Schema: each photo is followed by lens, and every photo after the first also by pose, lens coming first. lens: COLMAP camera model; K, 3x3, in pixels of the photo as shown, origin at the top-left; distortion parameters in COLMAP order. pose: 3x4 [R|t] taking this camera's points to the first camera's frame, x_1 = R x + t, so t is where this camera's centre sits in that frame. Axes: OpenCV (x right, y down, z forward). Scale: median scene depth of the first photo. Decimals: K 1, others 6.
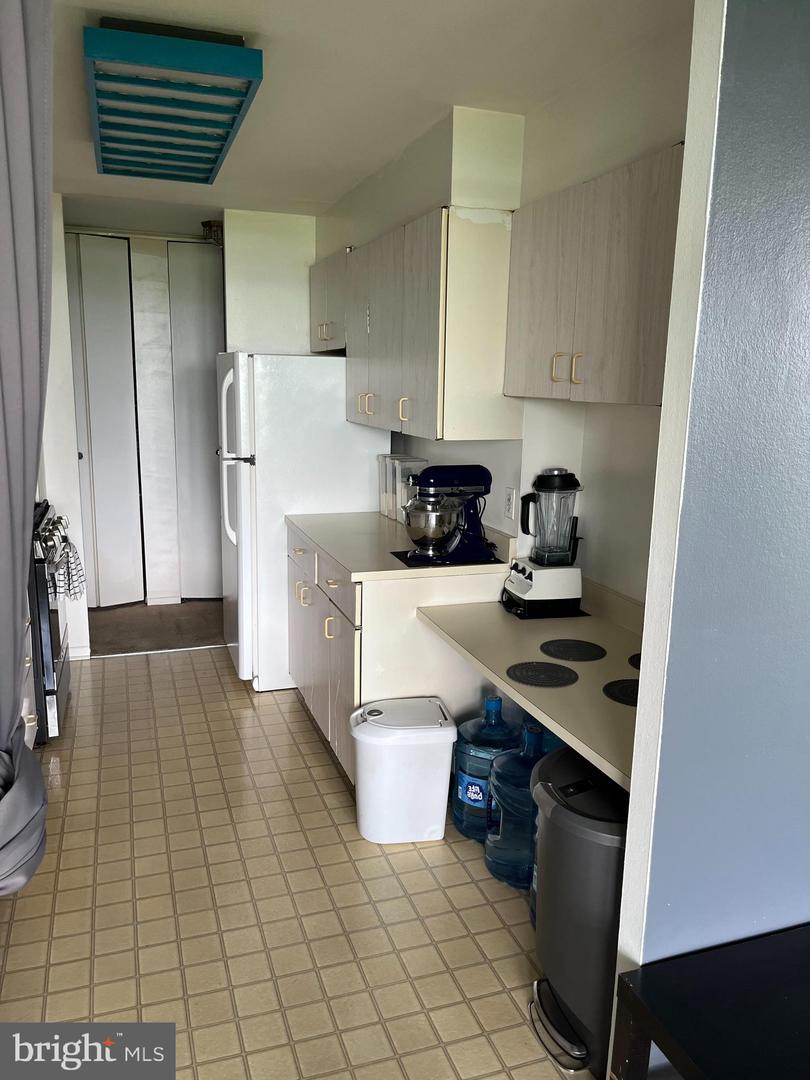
lens RADIAL K [[824.6, 0, 409.2], [0, 824.6, 540.6], [0, 0, 1]] dist [0.054969, -0.060057]
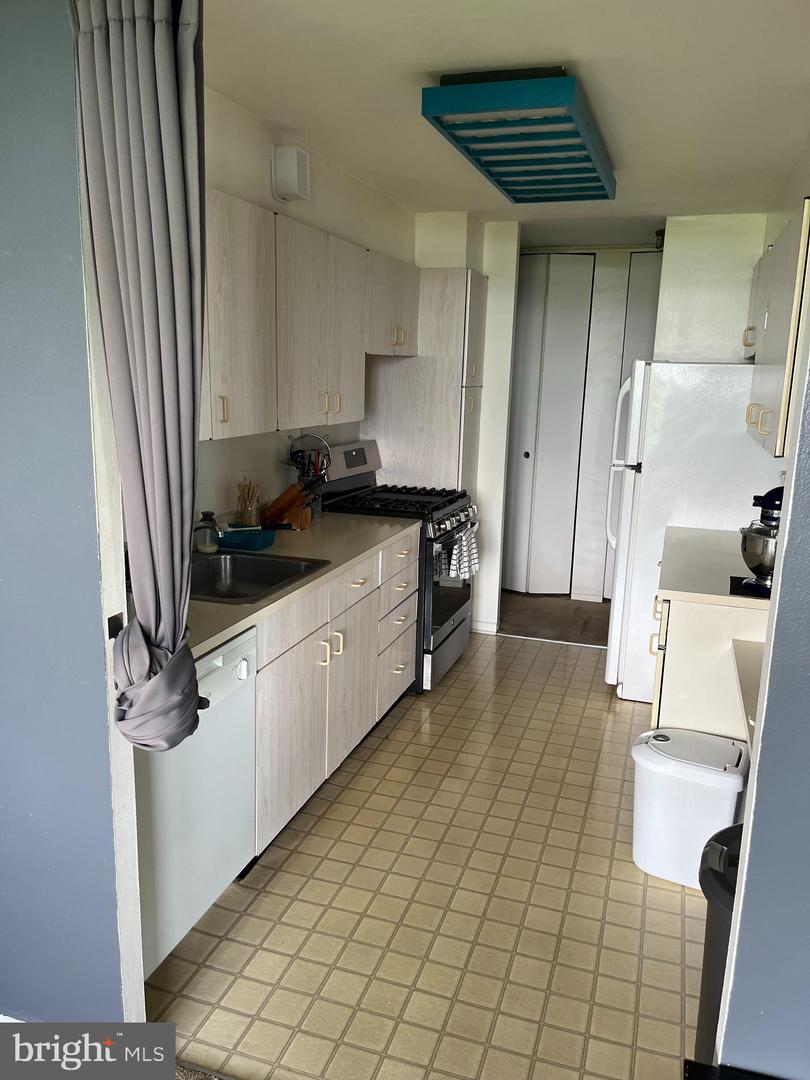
lens RADIAL K [[824.6, 0, 409.4], [0, 824.6, 540.8], [0, 0, 1]] dist [0.054969, -0.060057]
pose [[0.794268, 0.124389, -0.594698, 0.212430], [-0.128008, 0.991107, 0.036338, -0.011722], [0.593929, 0.047263, 0.803128, 0.036641]]
